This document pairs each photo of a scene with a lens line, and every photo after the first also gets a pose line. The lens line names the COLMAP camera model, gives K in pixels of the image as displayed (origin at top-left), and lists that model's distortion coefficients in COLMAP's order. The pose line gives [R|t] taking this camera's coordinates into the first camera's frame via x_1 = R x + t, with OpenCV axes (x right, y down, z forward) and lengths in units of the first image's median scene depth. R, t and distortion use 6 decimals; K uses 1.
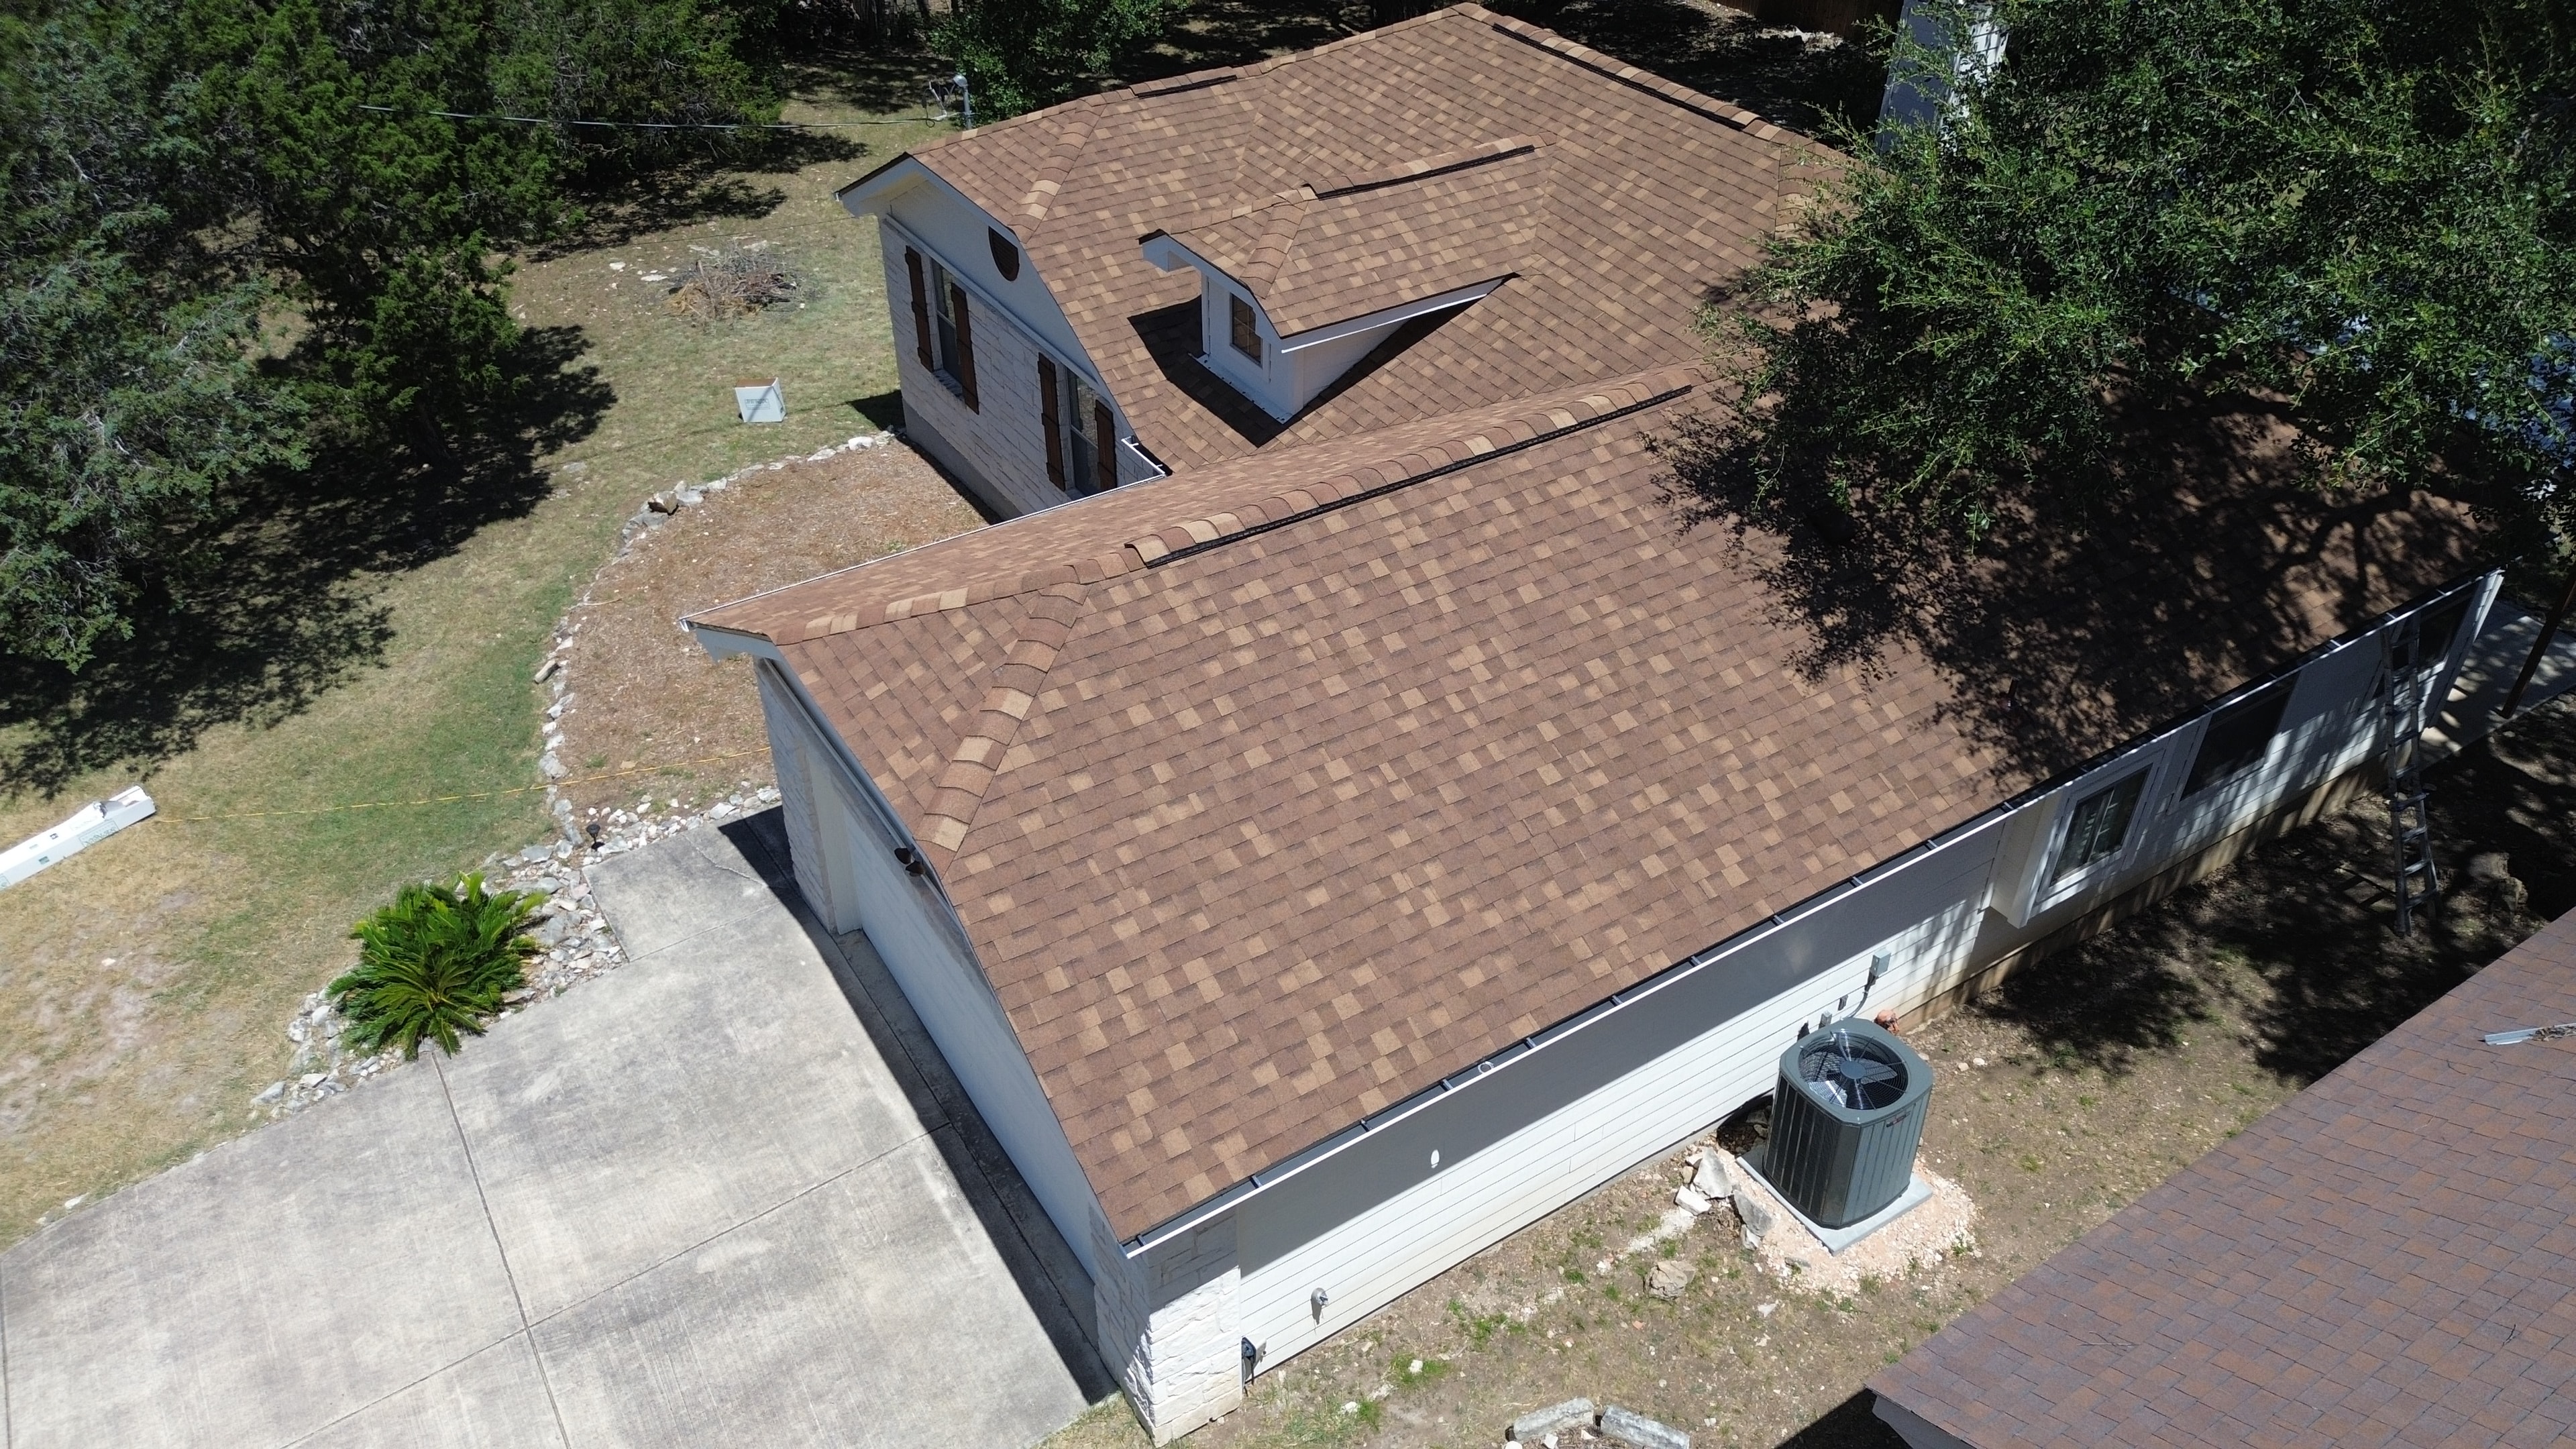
lens RADIAL K [[1844.7, 0, 1284.0], [0, 1844.7, 723.0], [0, 0, 1]] dist [0.063917, -0.066606]
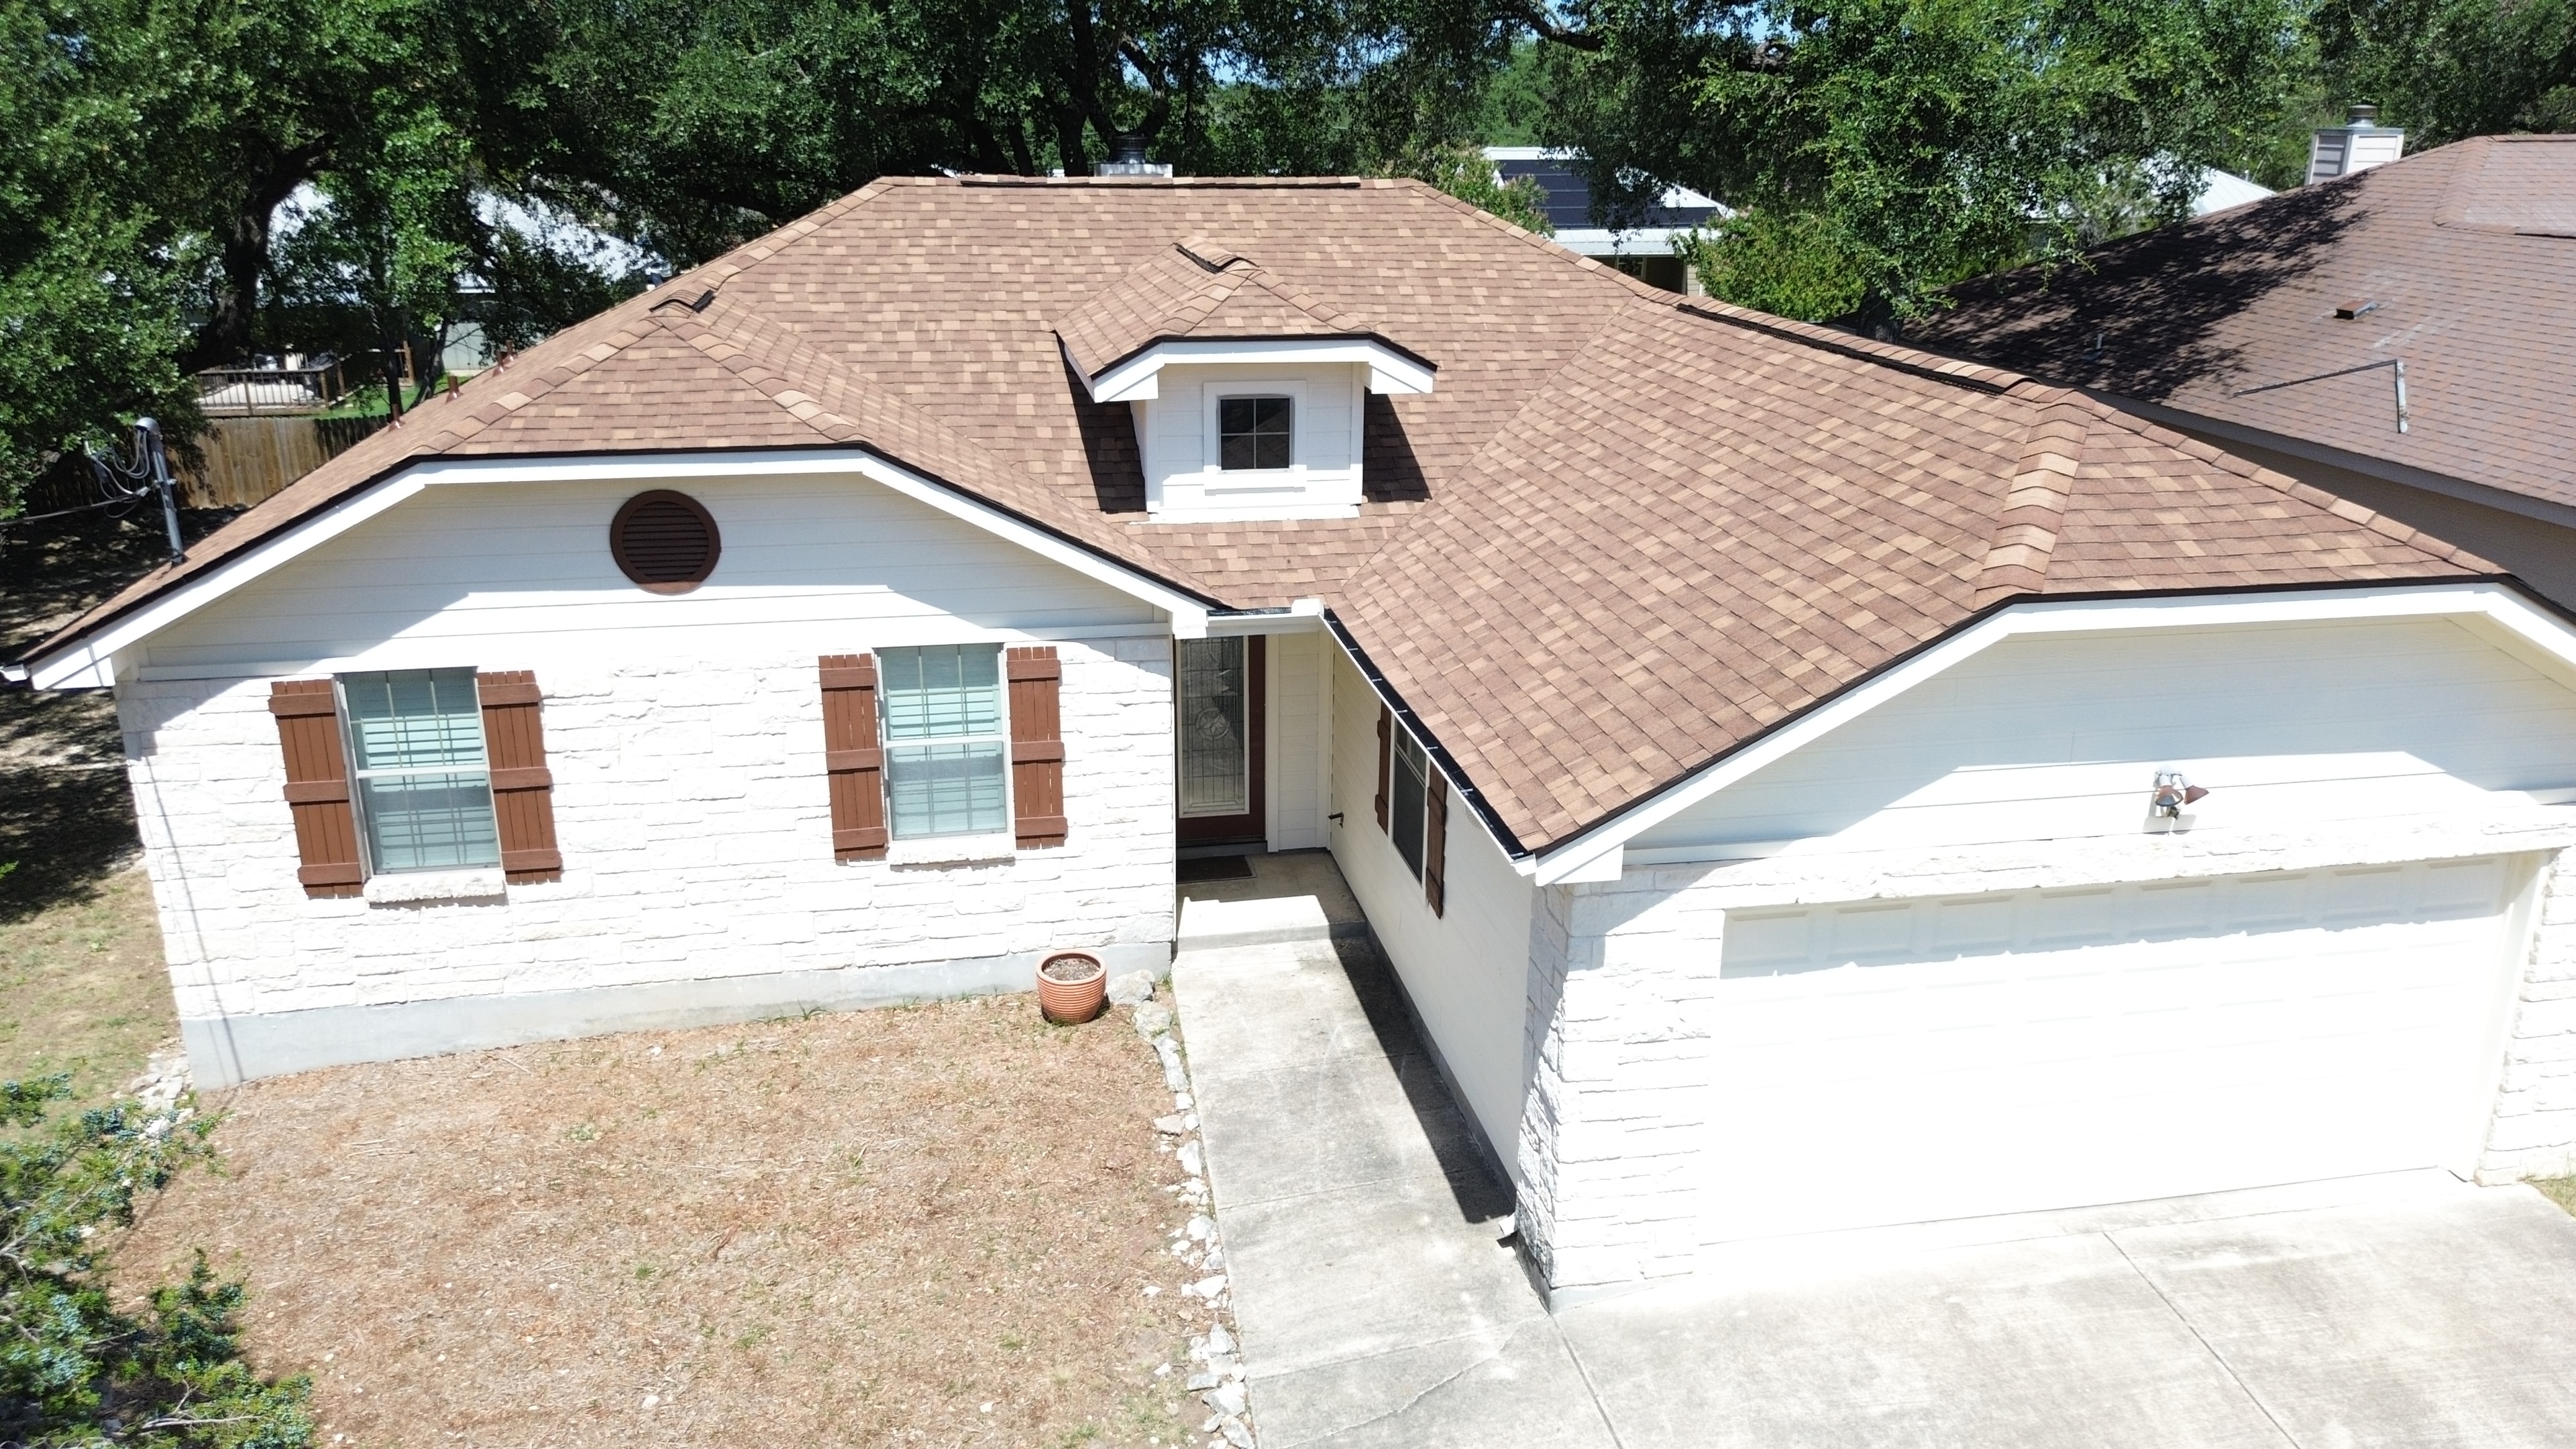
lens RADIAL K [[1844.7, 0, 1288.6], [0, 1844.7, 719.2], [0, 0, 1]] dist [0.063917, -0.066606]
pose [[0.370765, -0.296764, 0.880037, -0.893027], [0.547448, 0.835283, 0.051029, -0.170832], [-0.750223, 0.462854, 0.472156, 0.794639]]
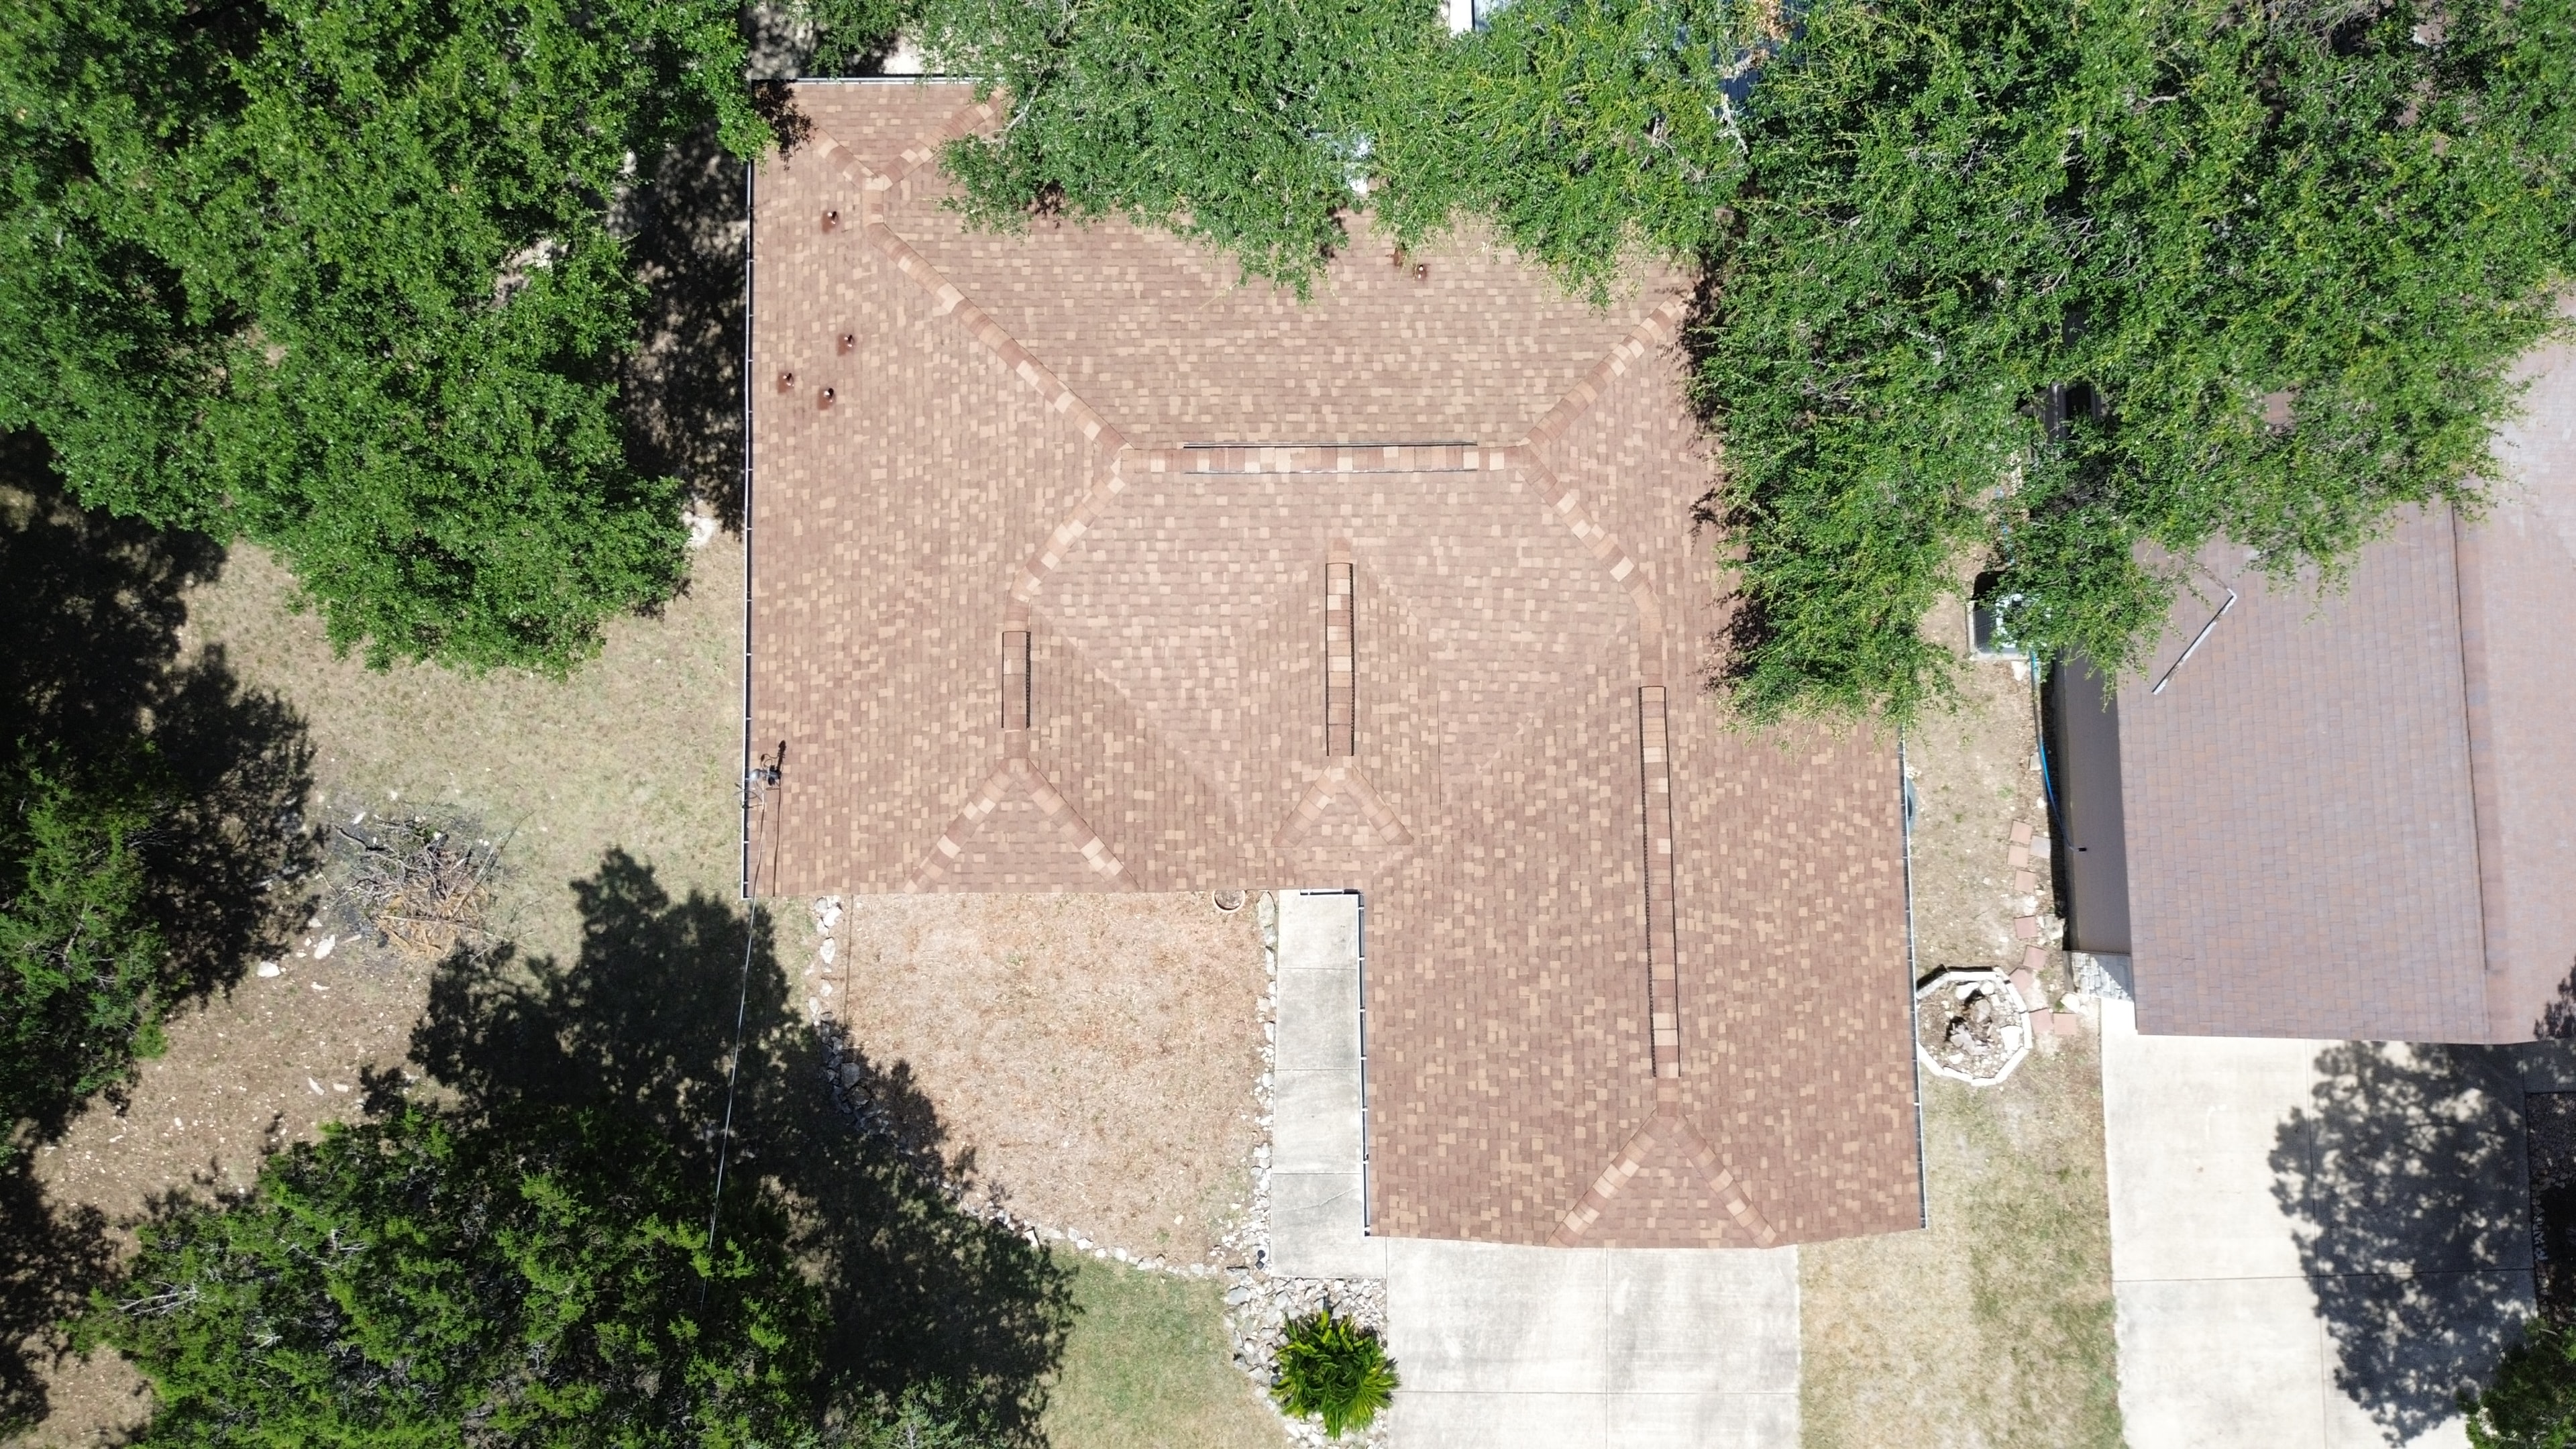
lens RADIAL K [[1844.7, 0, 1282.9], [0, 1844.7, 716.9], [0, 0, 1]] dist [0.063917, -0.066606]
pose [[0.528252, -0.845418, 0.078862, -0.108598], [0.500849, 0.385251, 0.775069, -1.618126], [-0.685639, -0.369934, 0.626936, 0.199754]]
